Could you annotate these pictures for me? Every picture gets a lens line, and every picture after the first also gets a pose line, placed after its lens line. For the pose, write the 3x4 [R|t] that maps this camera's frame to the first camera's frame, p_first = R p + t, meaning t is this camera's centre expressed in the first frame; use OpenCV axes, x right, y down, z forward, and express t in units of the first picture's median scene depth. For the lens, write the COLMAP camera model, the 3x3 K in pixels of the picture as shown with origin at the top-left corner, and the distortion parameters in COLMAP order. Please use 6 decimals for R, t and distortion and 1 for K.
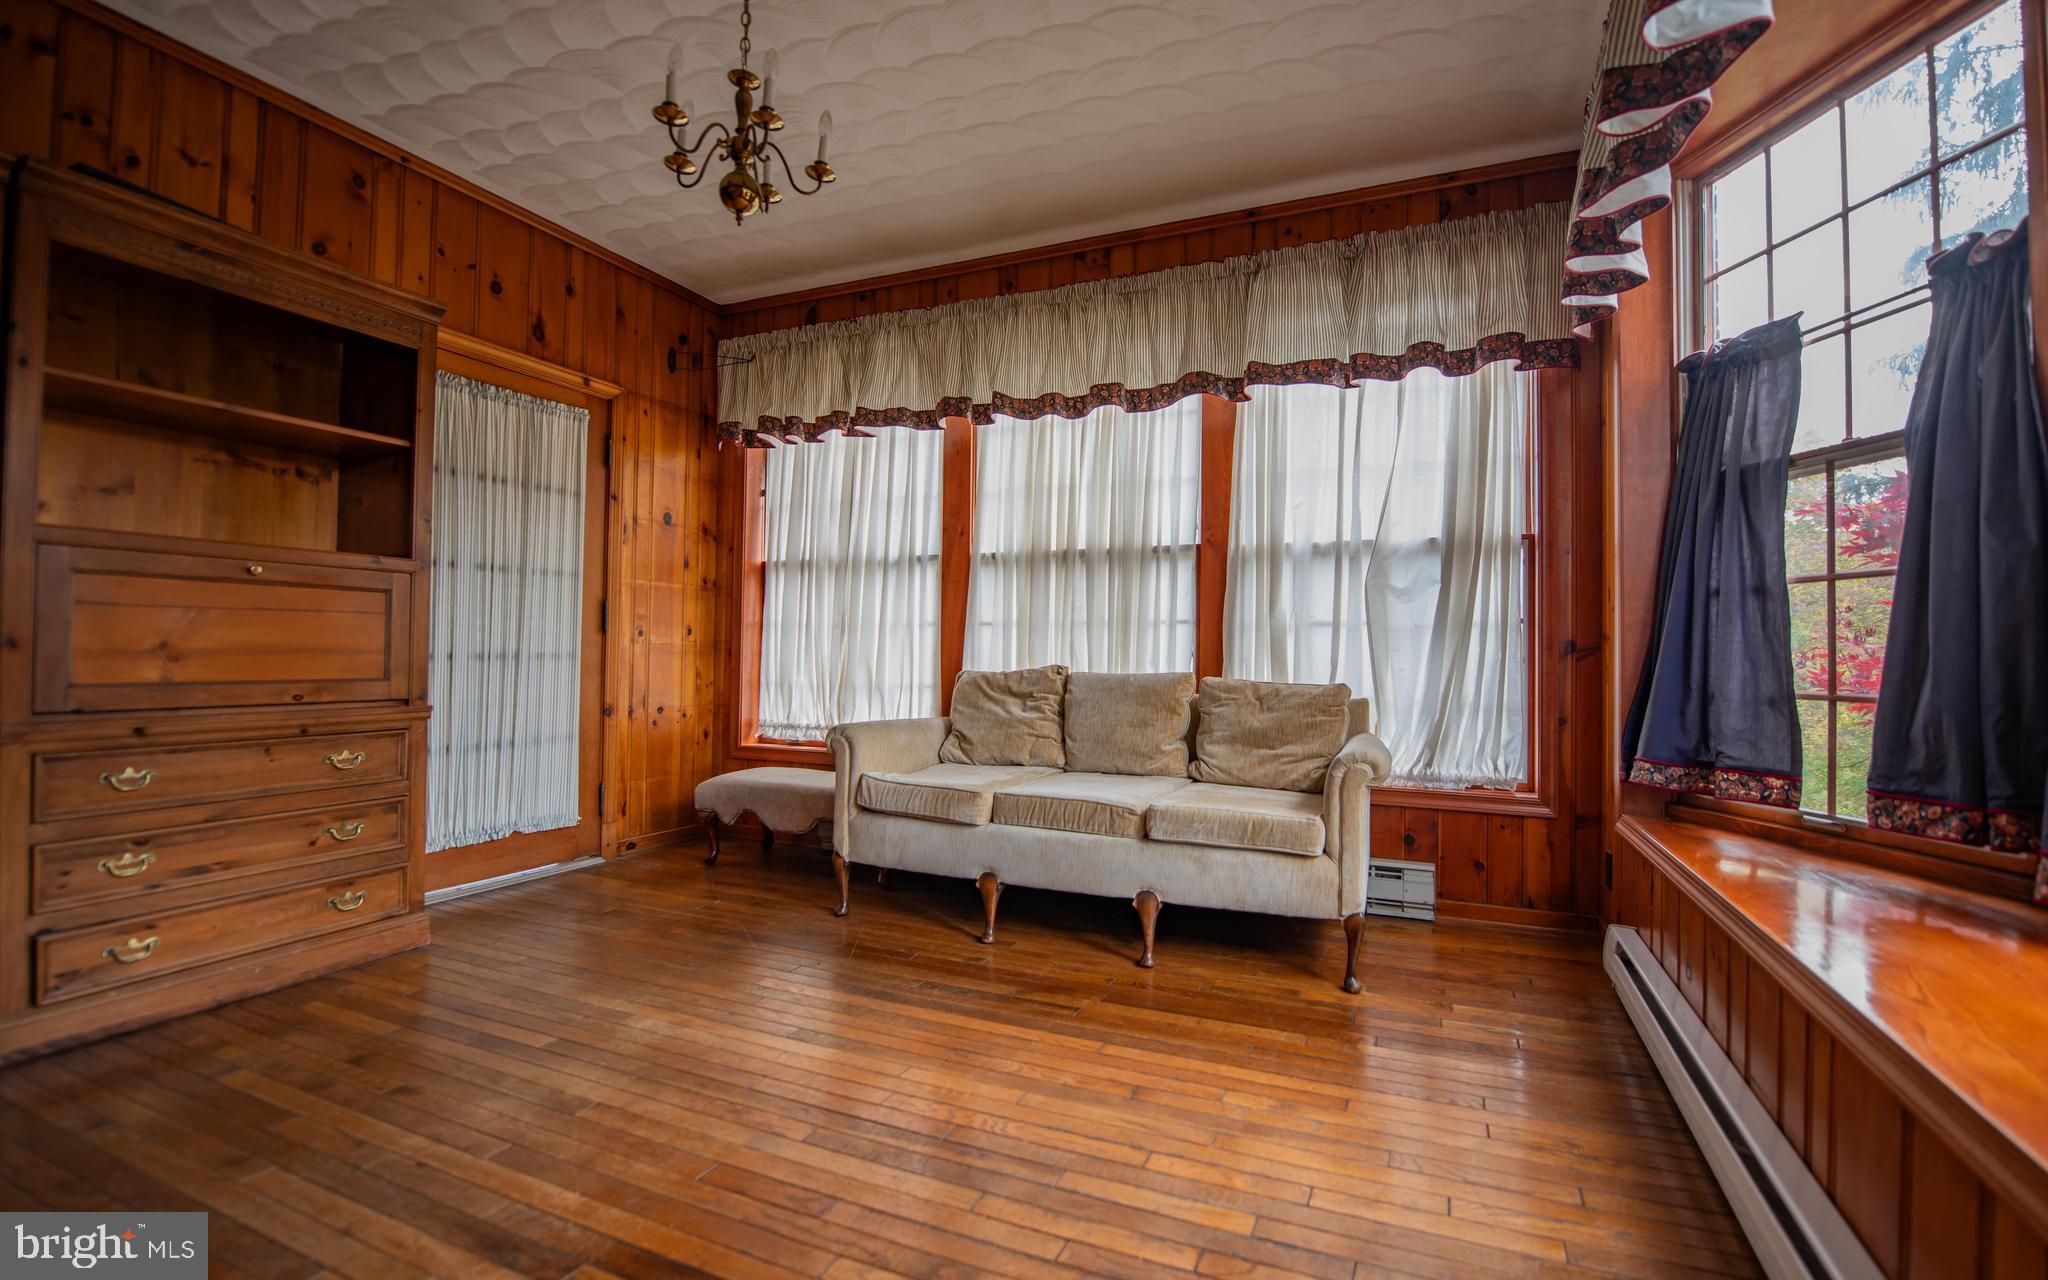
lens RADIAL K [[832.5, 0, 1024.0], [0, 832.5, 640.0], [0, 0, 1]] dist [-0.000147, -0.000043]
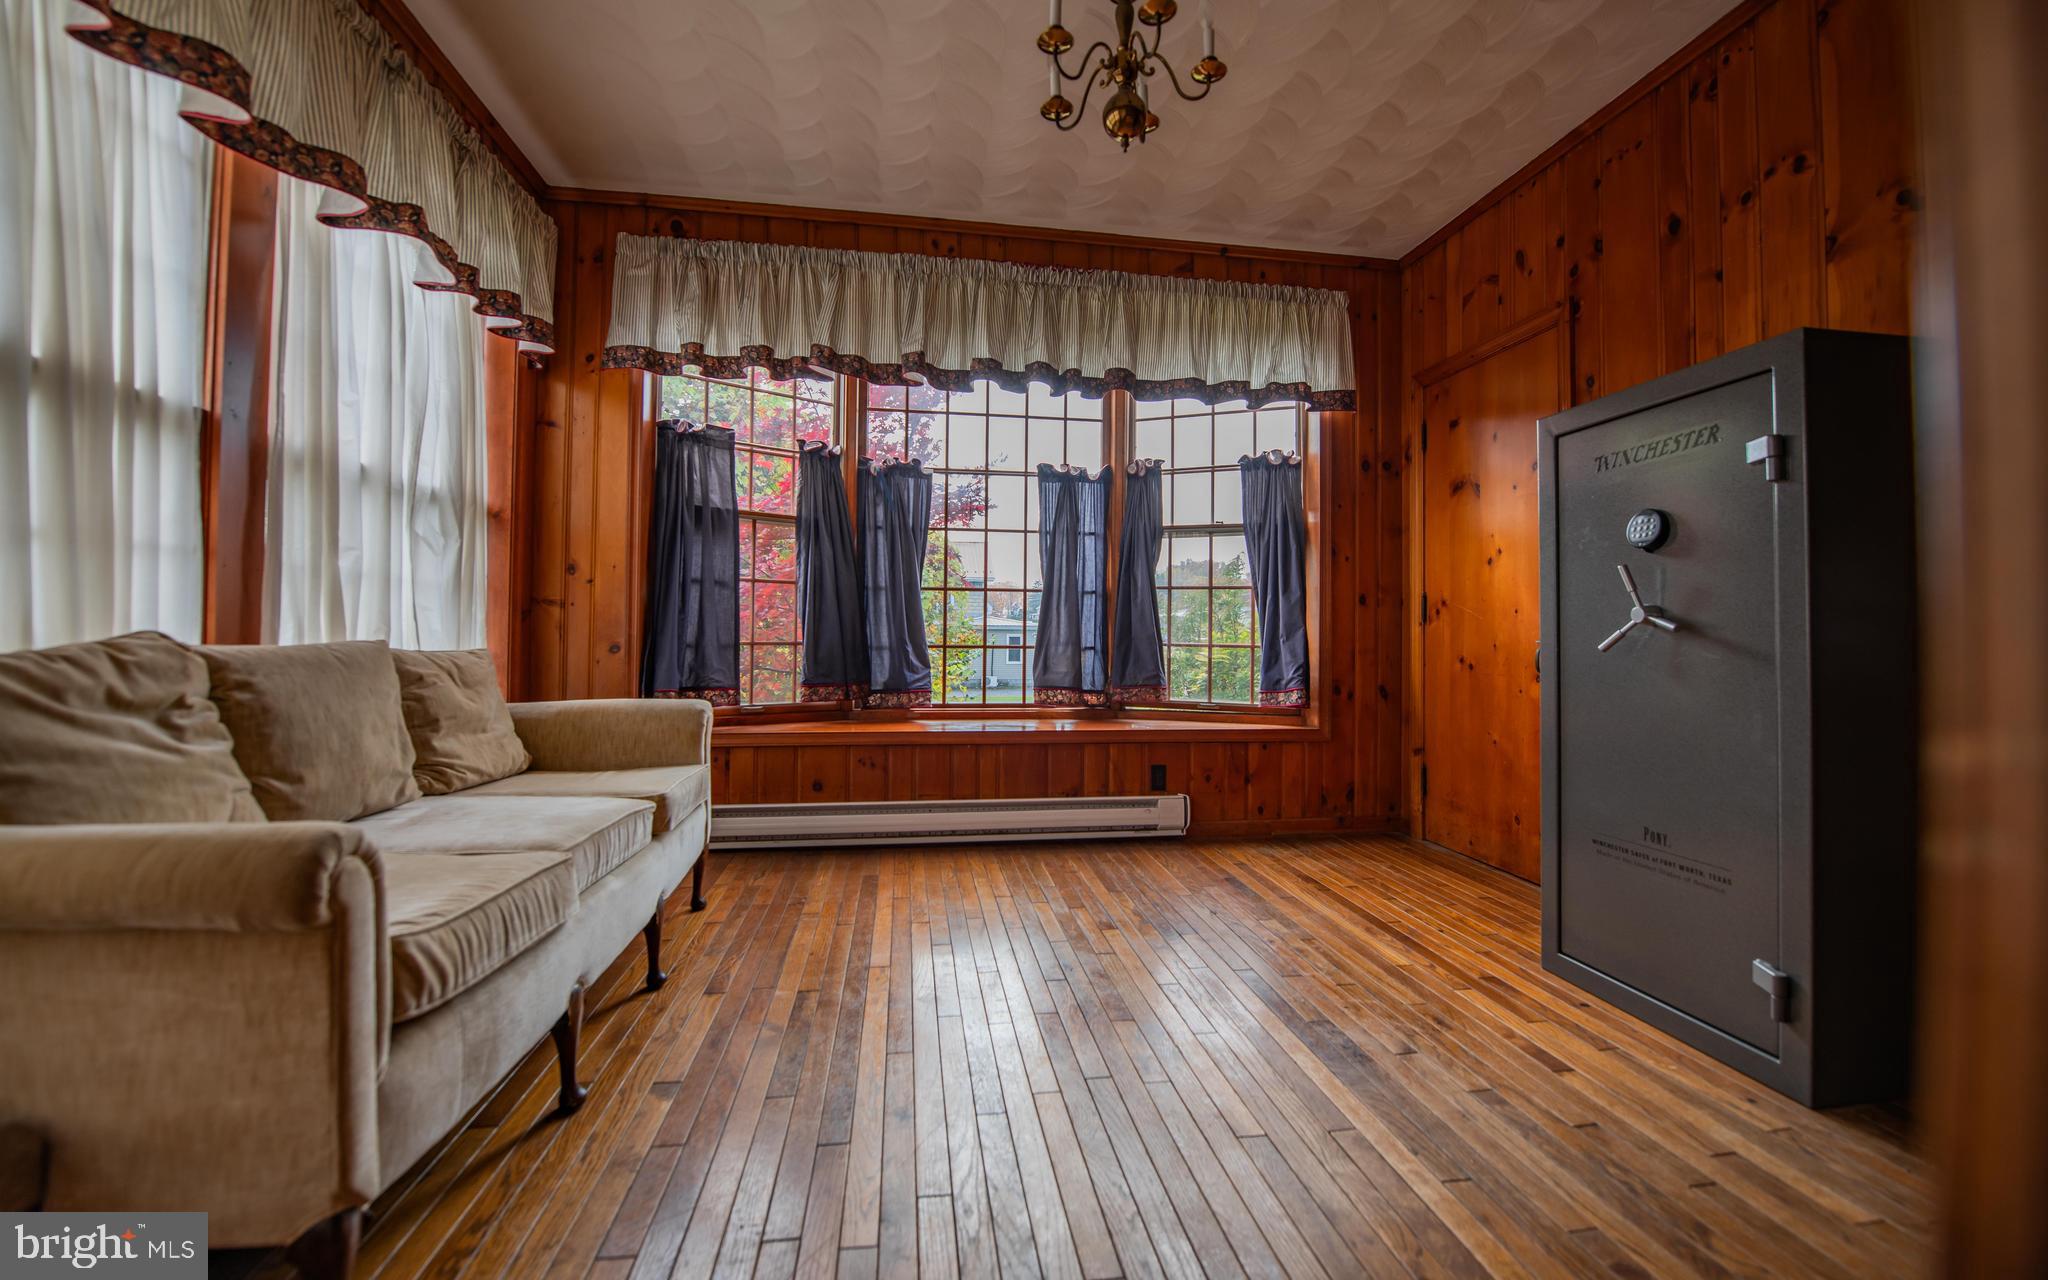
lens RADIAL K [[832.5, 0, 1024.0], [0, 832.5, 640.0], [0, 0, 1]] dist [-0.000147, -0.000043]
pose [[-0.519290, -0.012920, 0.854501, -0.854333], [-0.020749, 0.999782, 0.002507, 0.037934], [-0.854346, -0.016429, -0.519444, 1.269164]]
